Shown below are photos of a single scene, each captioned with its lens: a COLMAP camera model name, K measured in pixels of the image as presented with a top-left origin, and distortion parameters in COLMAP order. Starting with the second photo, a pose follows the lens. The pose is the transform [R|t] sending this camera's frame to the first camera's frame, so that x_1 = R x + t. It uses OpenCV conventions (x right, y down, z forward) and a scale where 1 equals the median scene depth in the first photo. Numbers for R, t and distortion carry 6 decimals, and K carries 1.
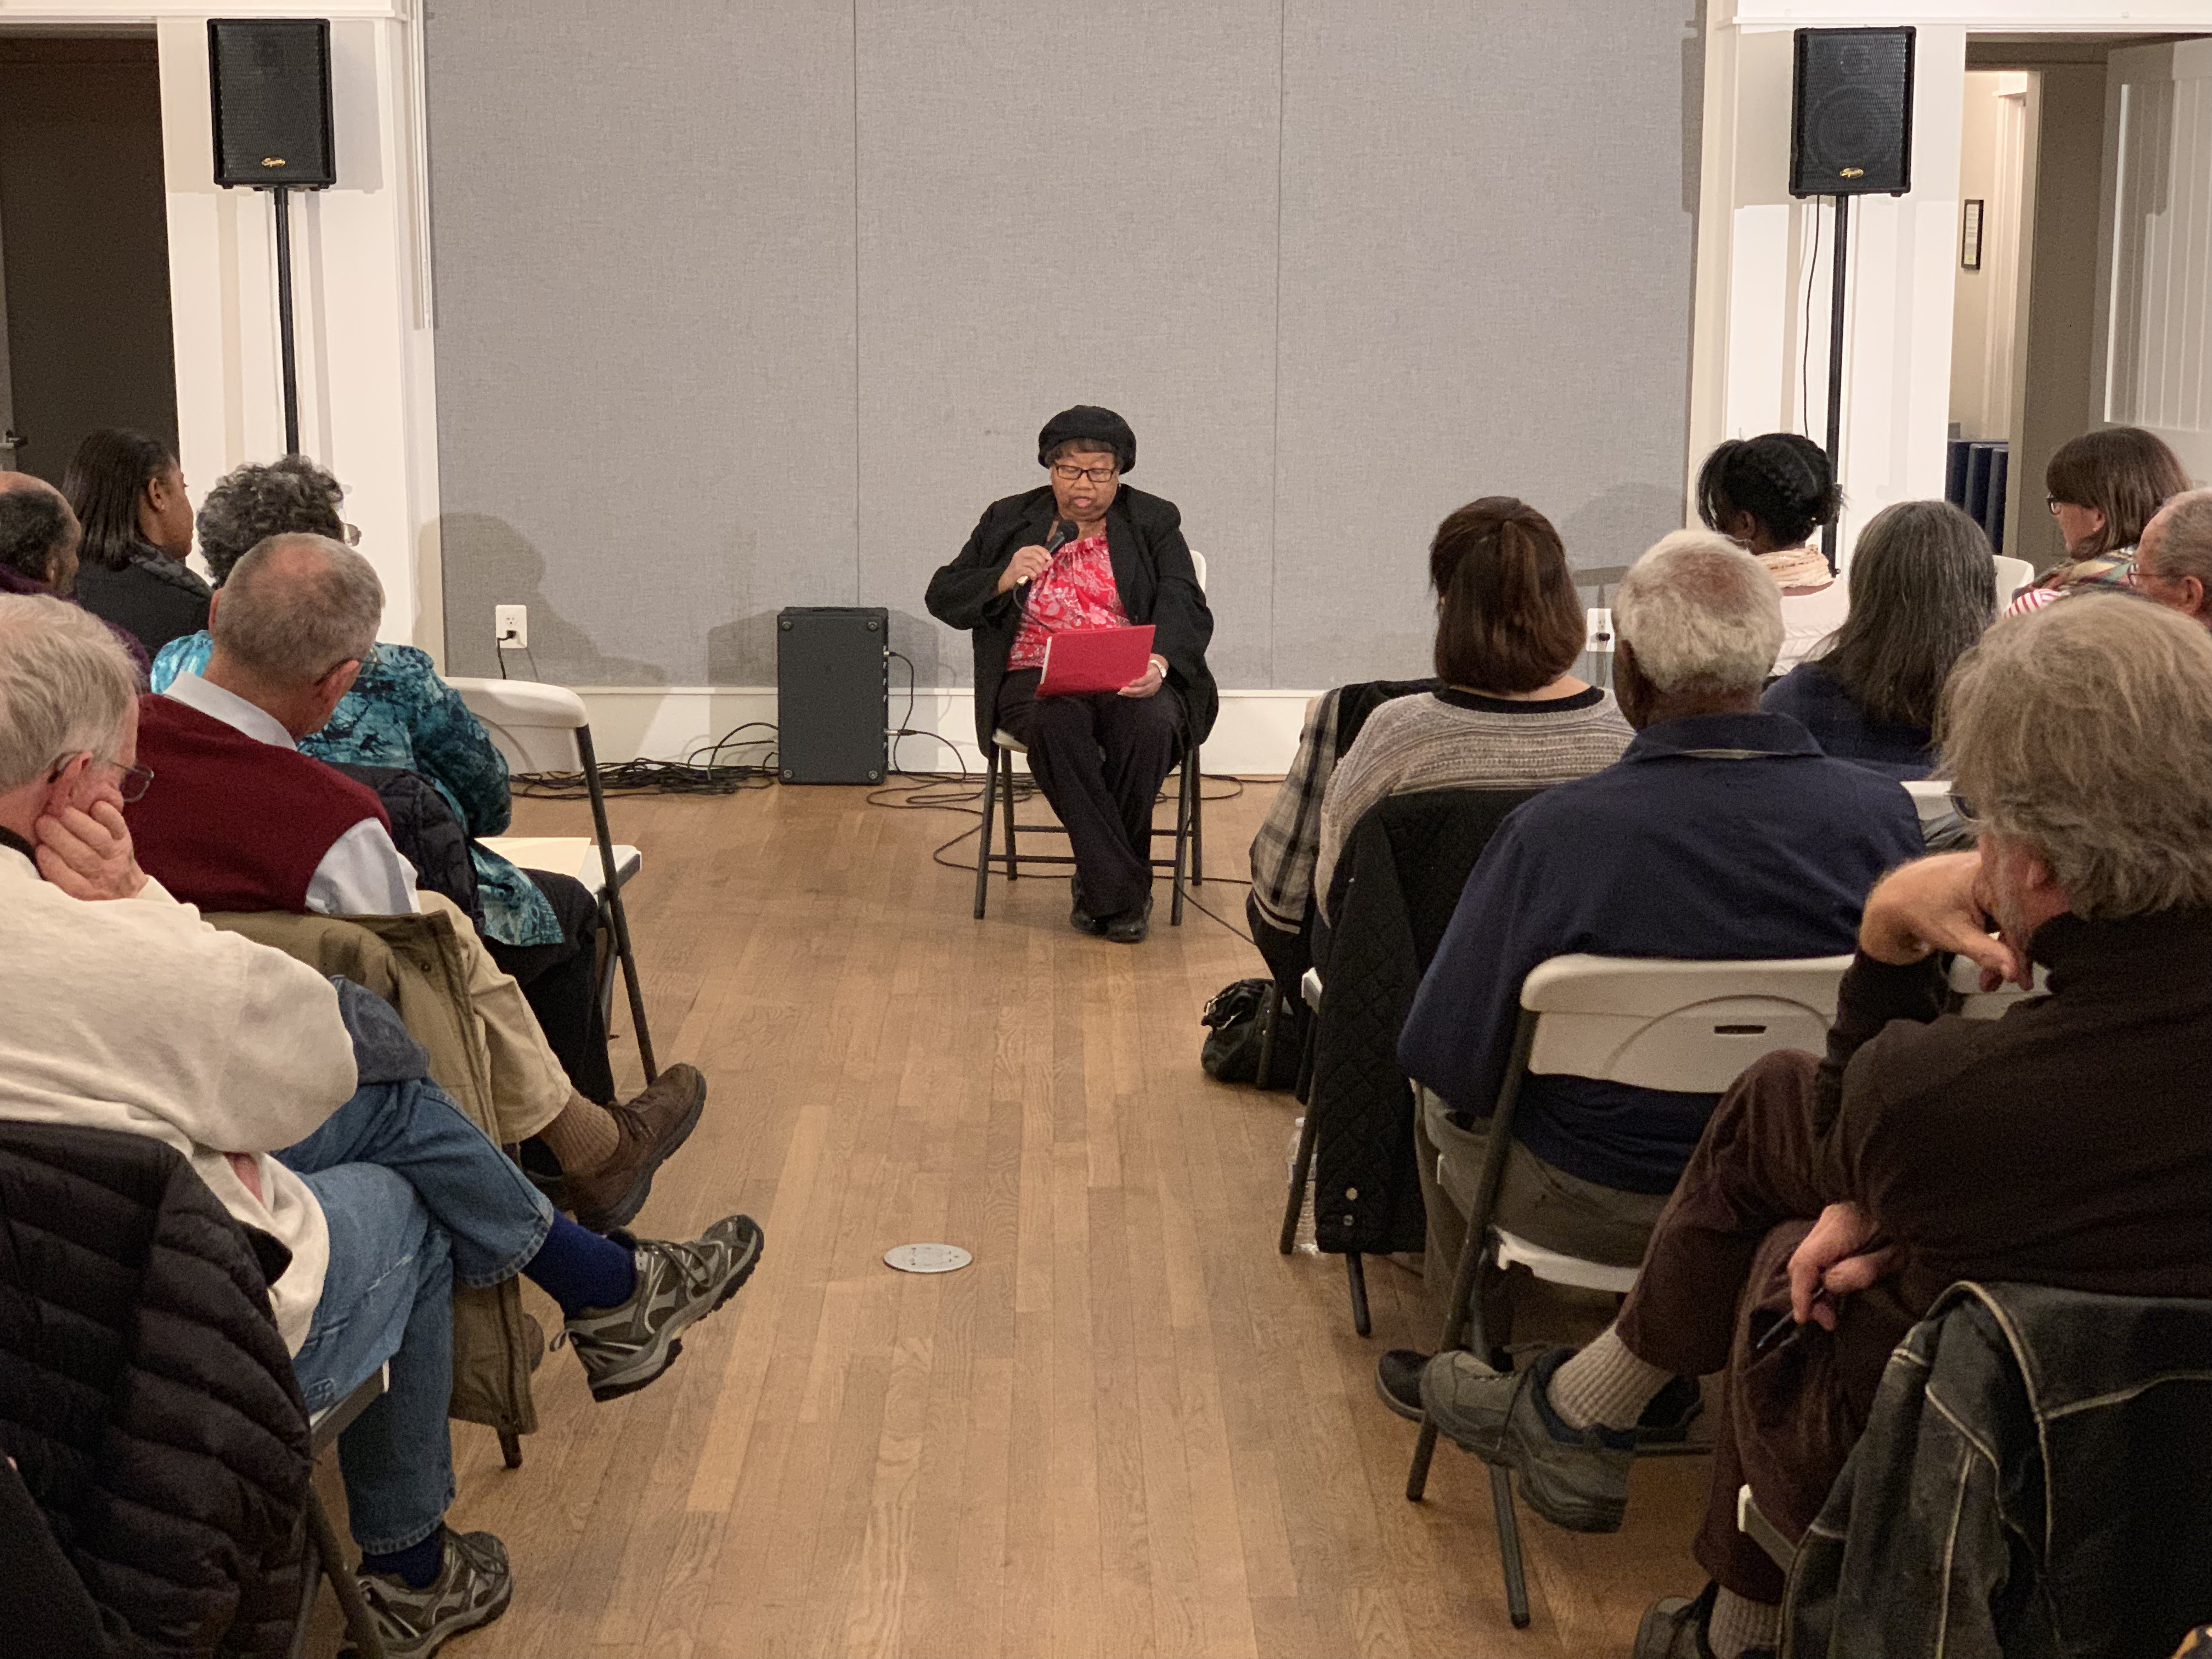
lens RADIAL K [[3936.8, 0, 1002.7], [0, 3936.8, 832.8], [0, 0, 1]] dist [0.264340, -1.156131]
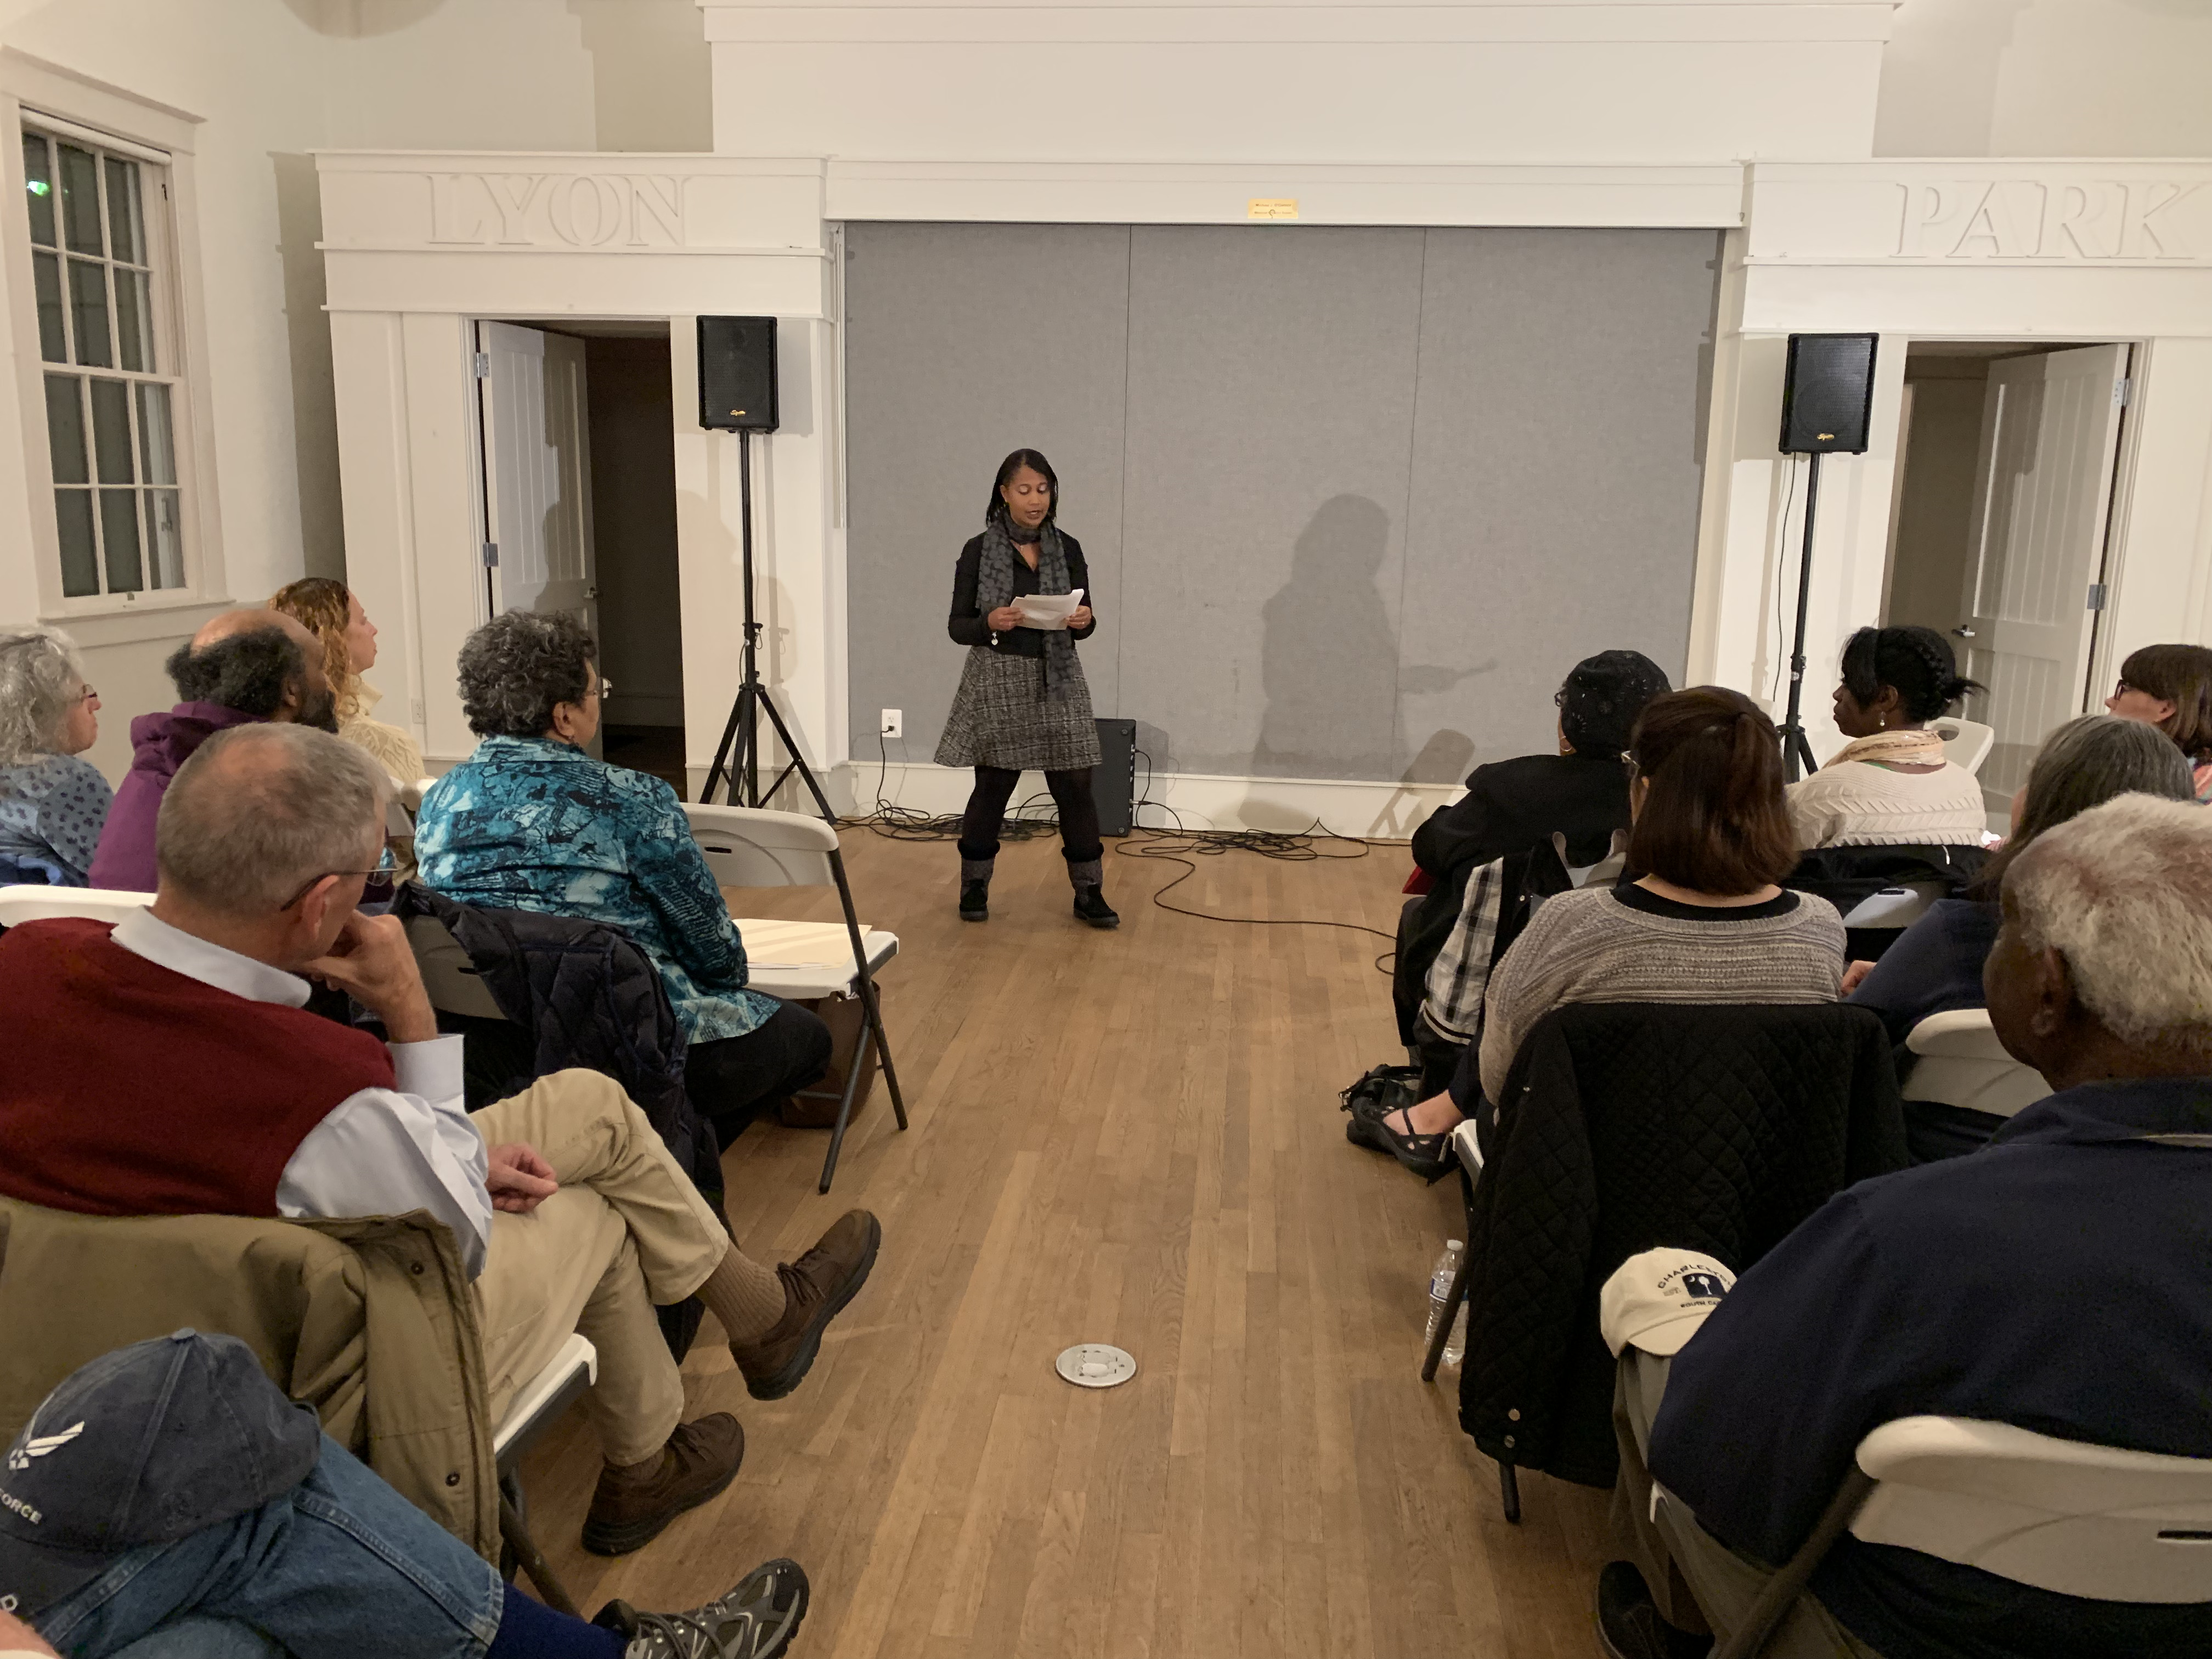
lens RADIAL K [[1672.2, 0, 1106.0], [0, 1672.2, 829.5], [0, 0, 1]] dist [0.070528, -0.003717]
pose [[0.996530, 0.037728, -0.074197, 0.008871], [-0.035036, 0.998691, 0.037254, -0.039549], [0.075505, -0.034525, 0.996548, 0.369930]]
